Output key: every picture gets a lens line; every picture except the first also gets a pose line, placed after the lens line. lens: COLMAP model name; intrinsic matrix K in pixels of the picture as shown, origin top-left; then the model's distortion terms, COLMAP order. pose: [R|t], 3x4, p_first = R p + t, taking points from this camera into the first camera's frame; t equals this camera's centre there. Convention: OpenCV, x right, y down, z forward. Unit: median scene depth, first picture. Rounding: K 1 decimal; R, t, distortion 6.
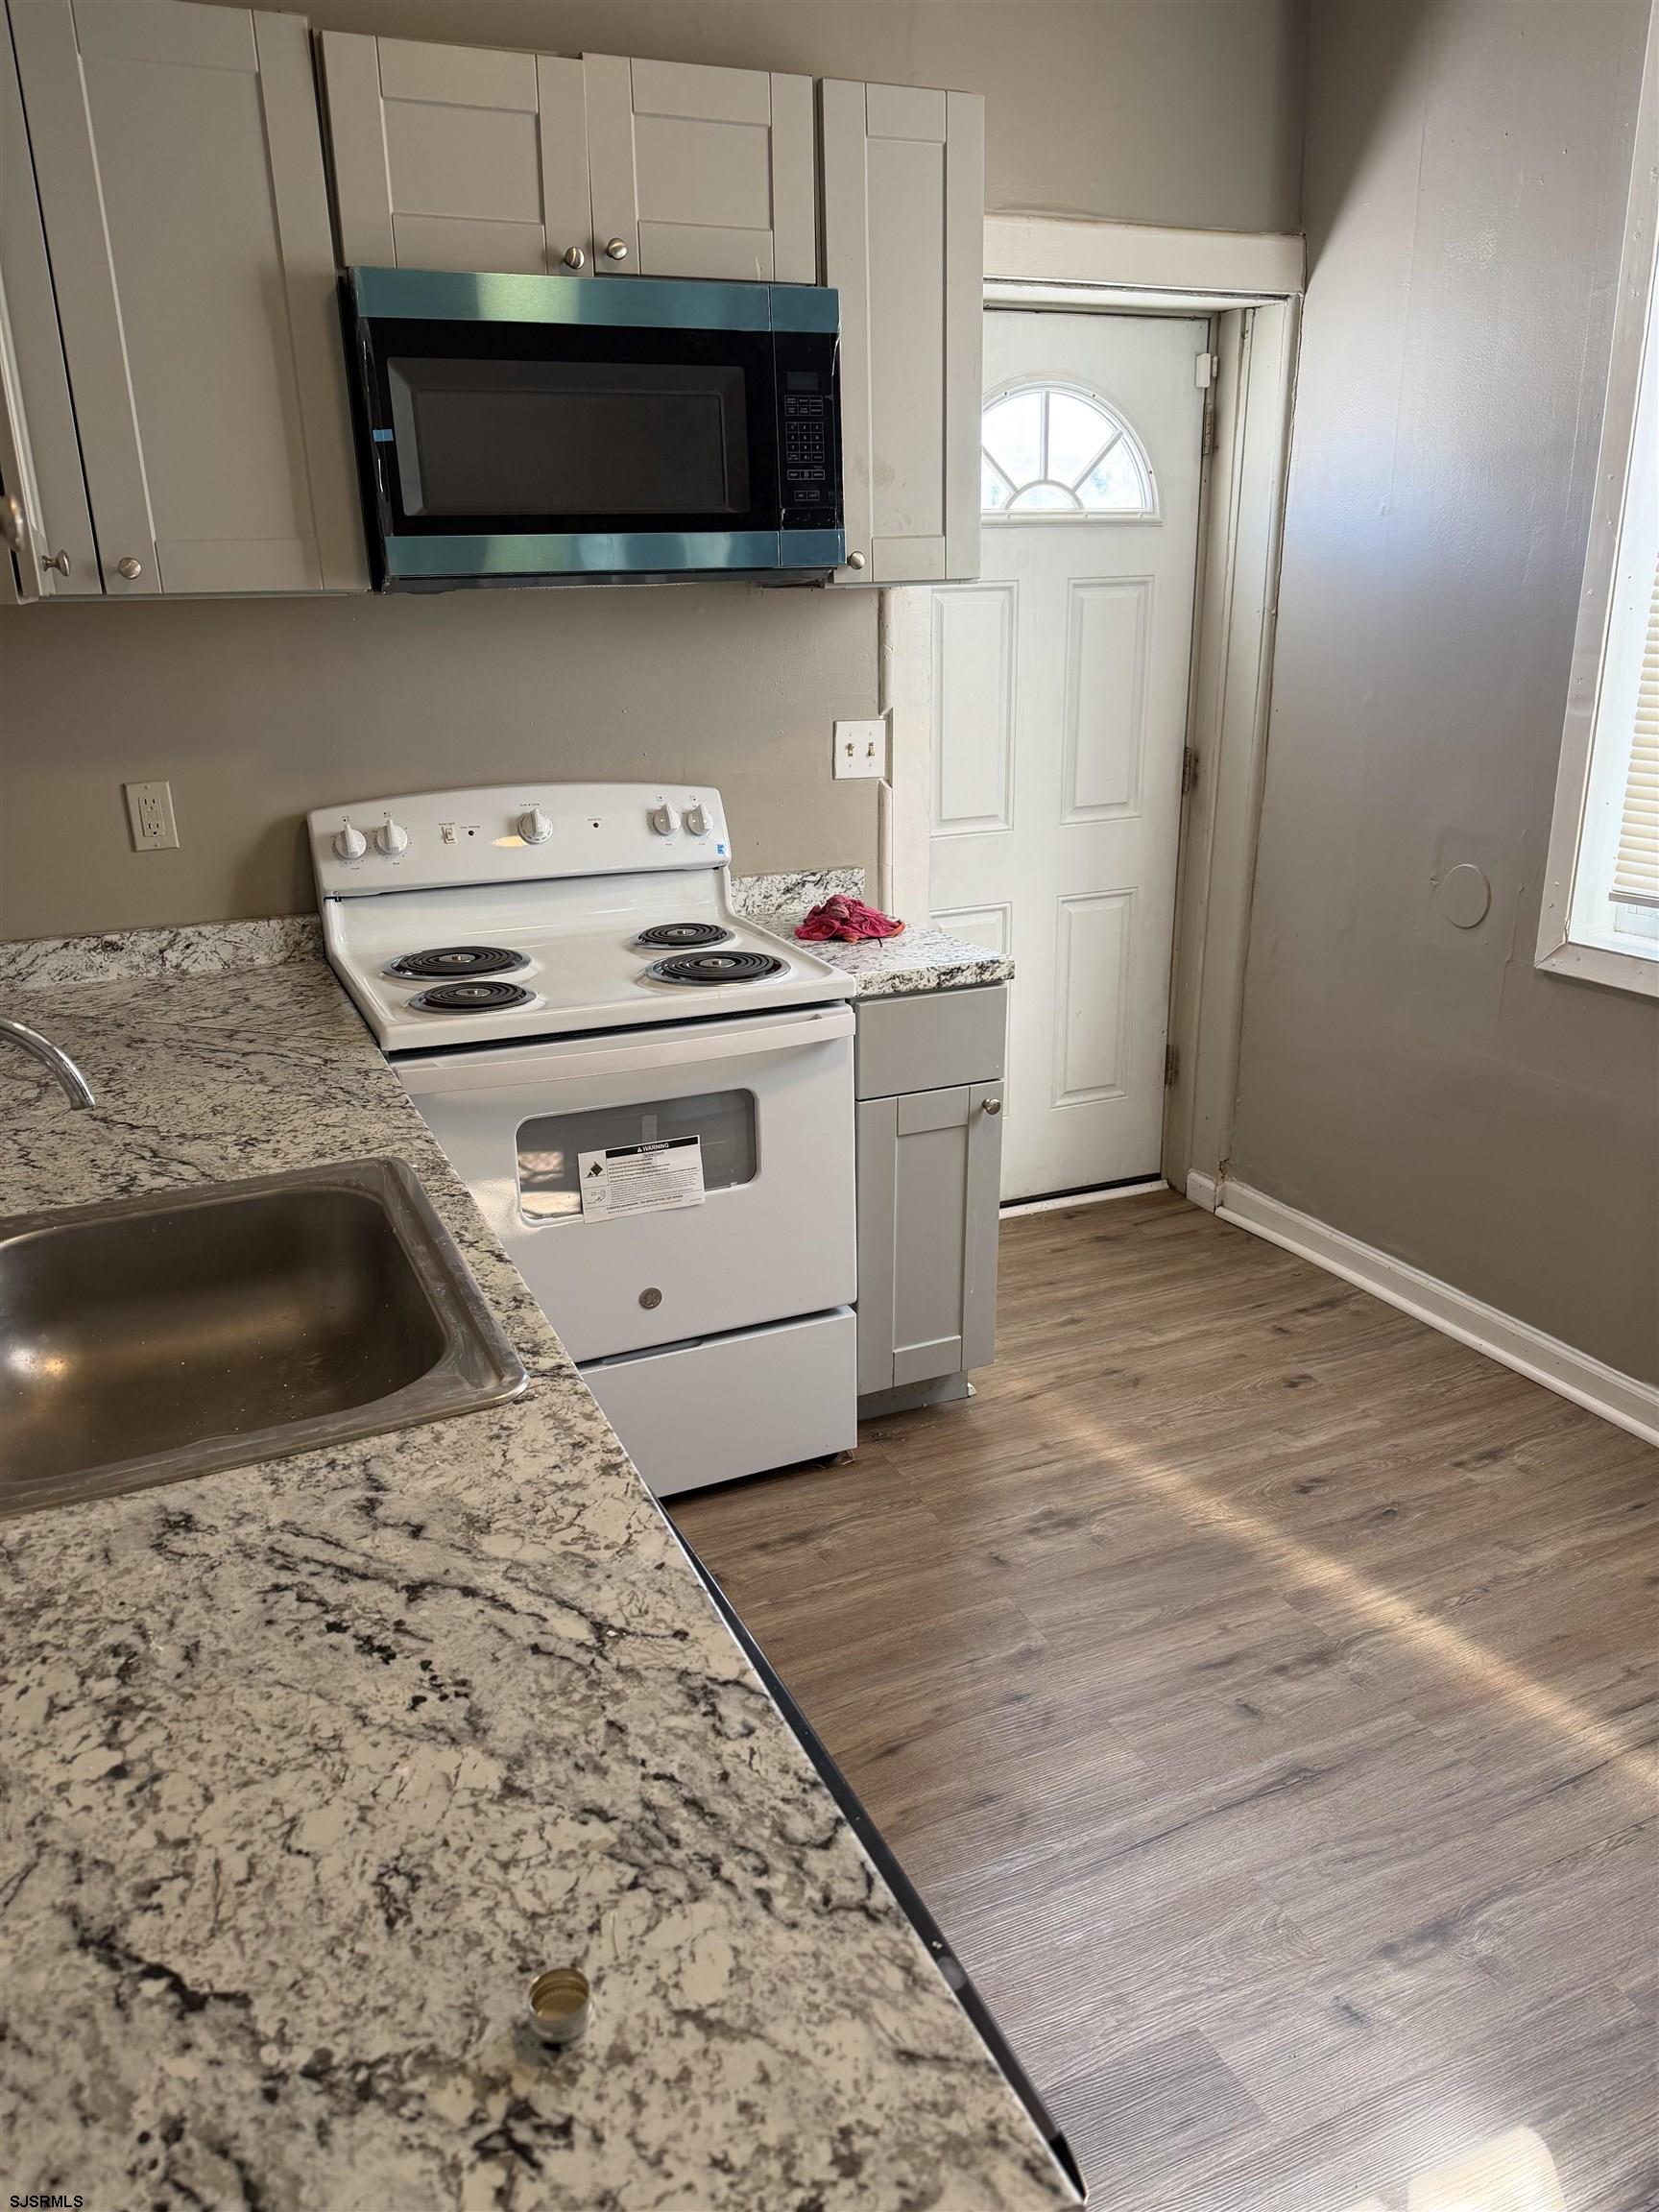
lens RADIAL K [[1557.1, 0, 829.5], [0, 1557.1, 1106.0], [0, 0, 1]] dist [0.053831, -0.000743]
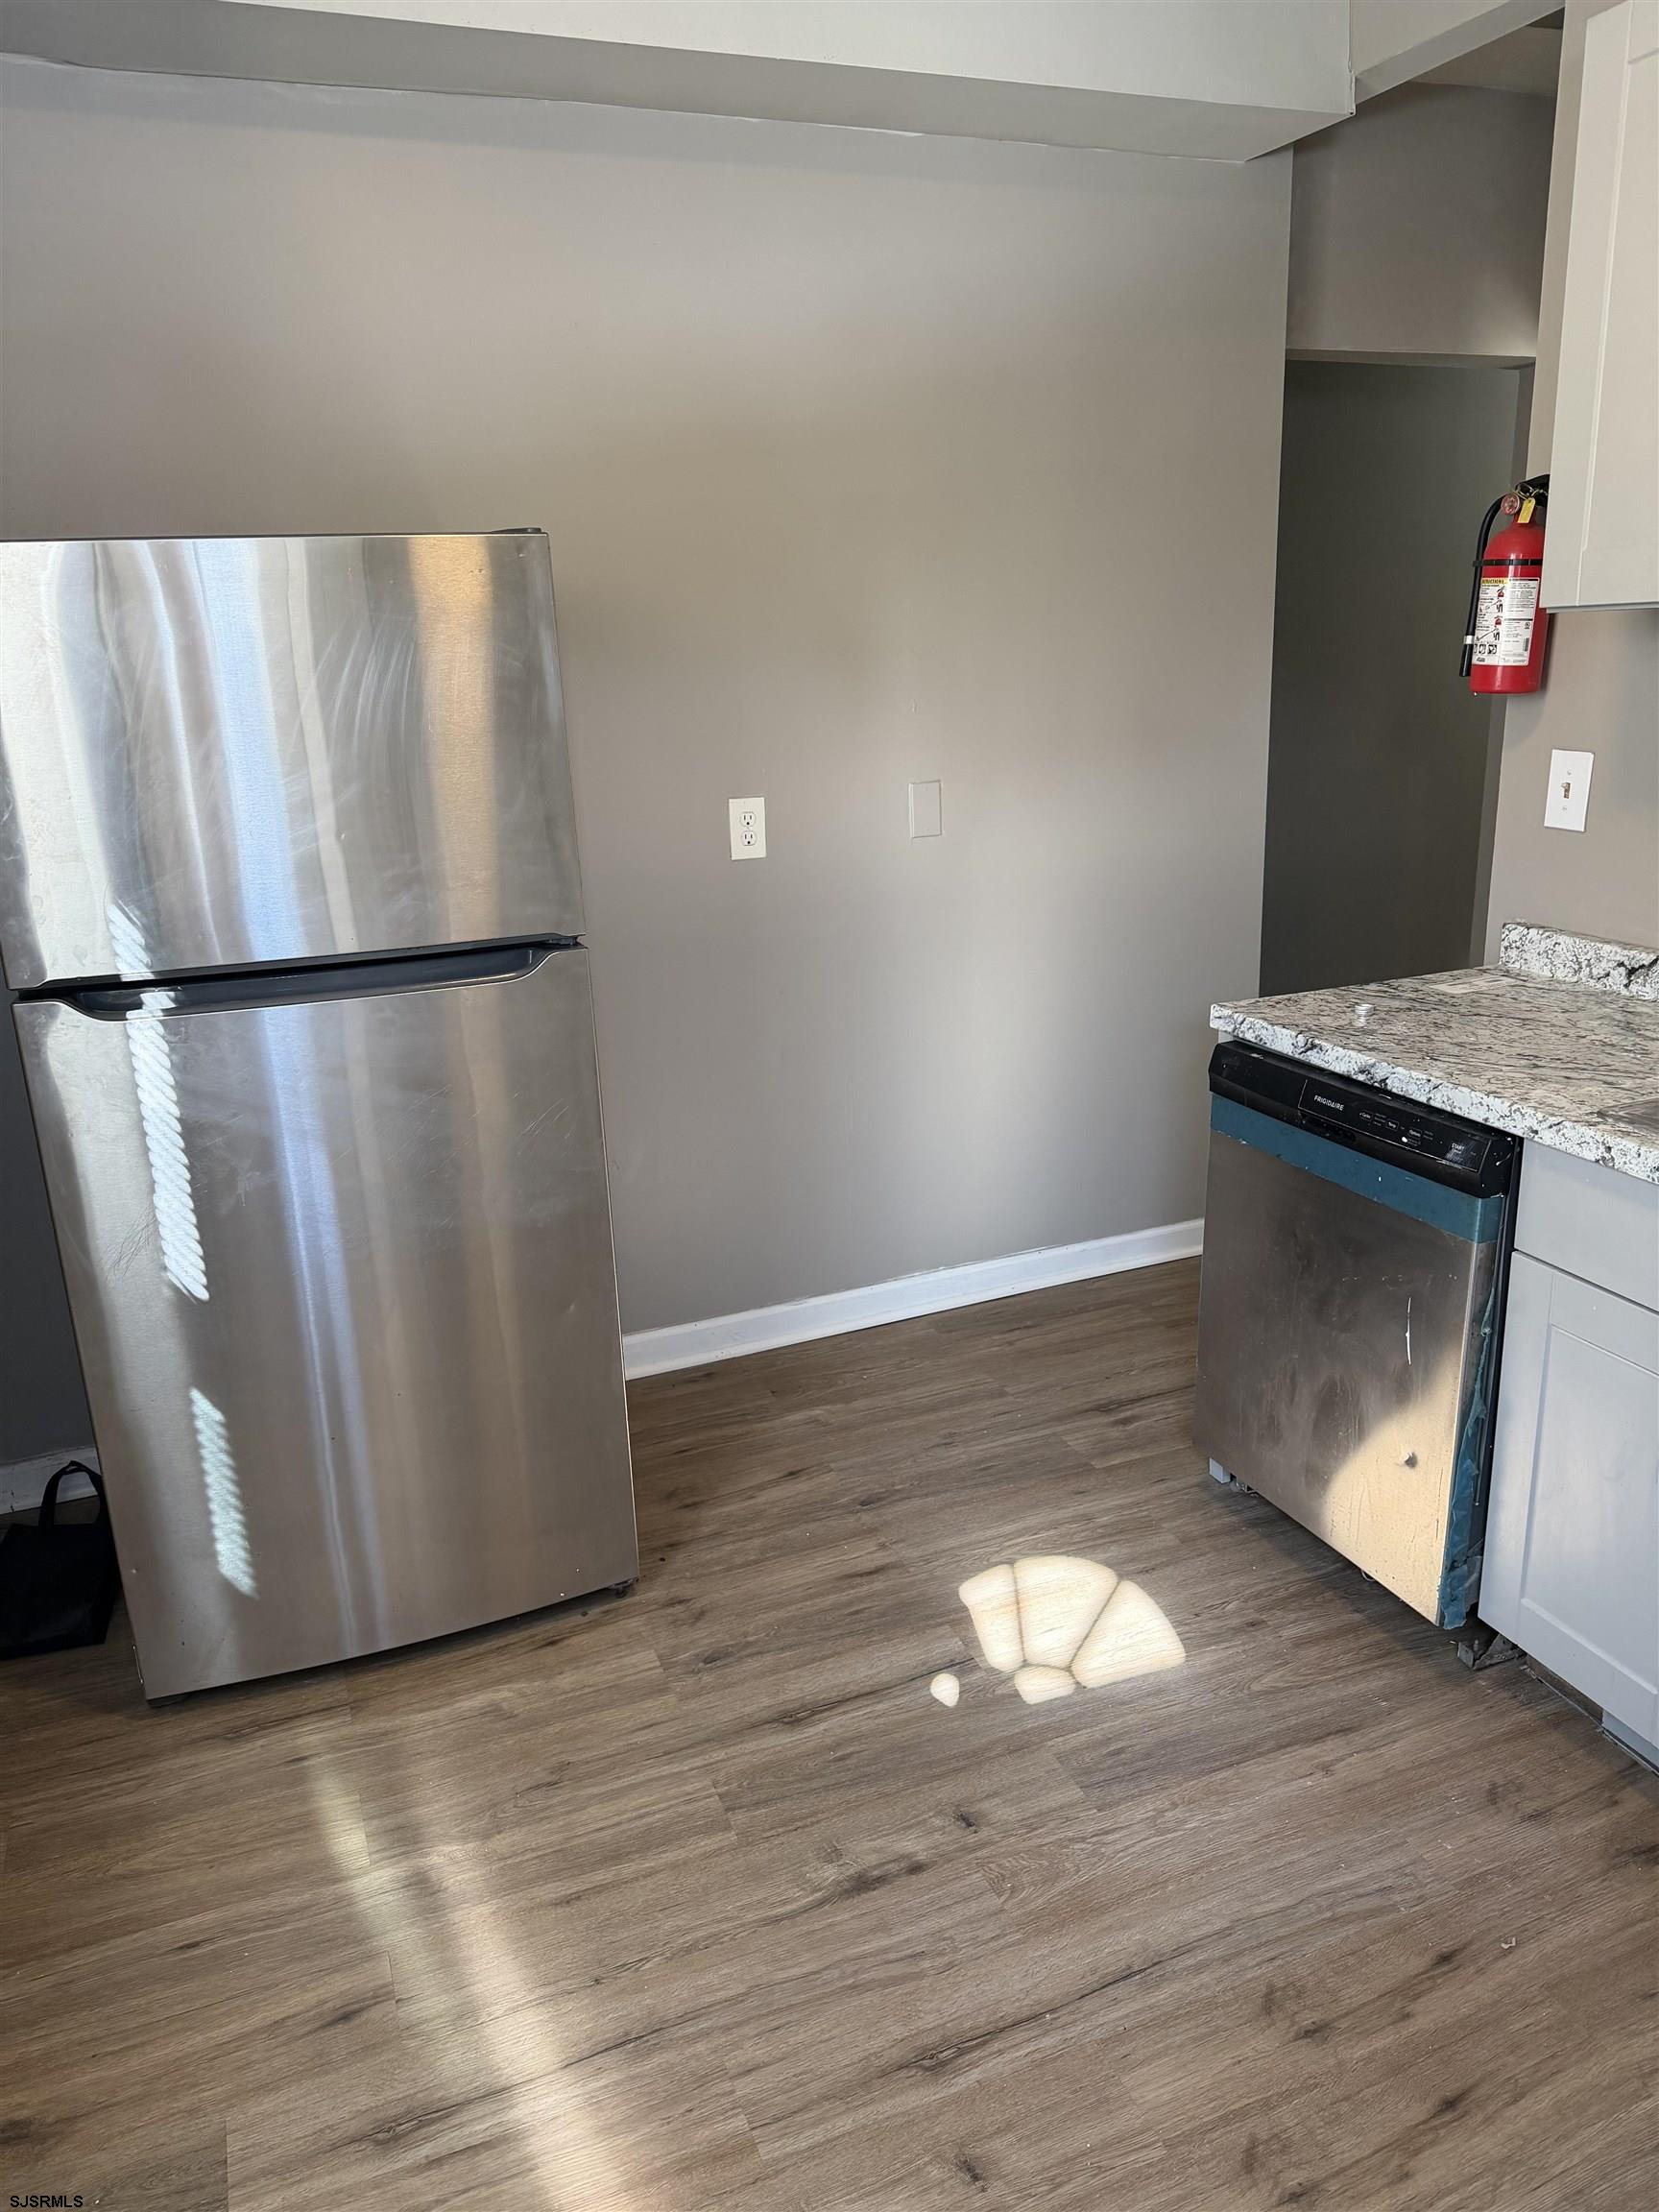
lens RADIAL K [[1557.1, 0, 829.5], [0, 1557.1, 1106.0], [0, 0, 1]] dist [0.053831, -0.000743]
pose [[-0.997283, 0.035253, 0.064676, 0.519963], [0.066216, 0.813700, 0.577501, -0.877836], [-0.032268, 0.580215, -0.813824, 2.567912]]
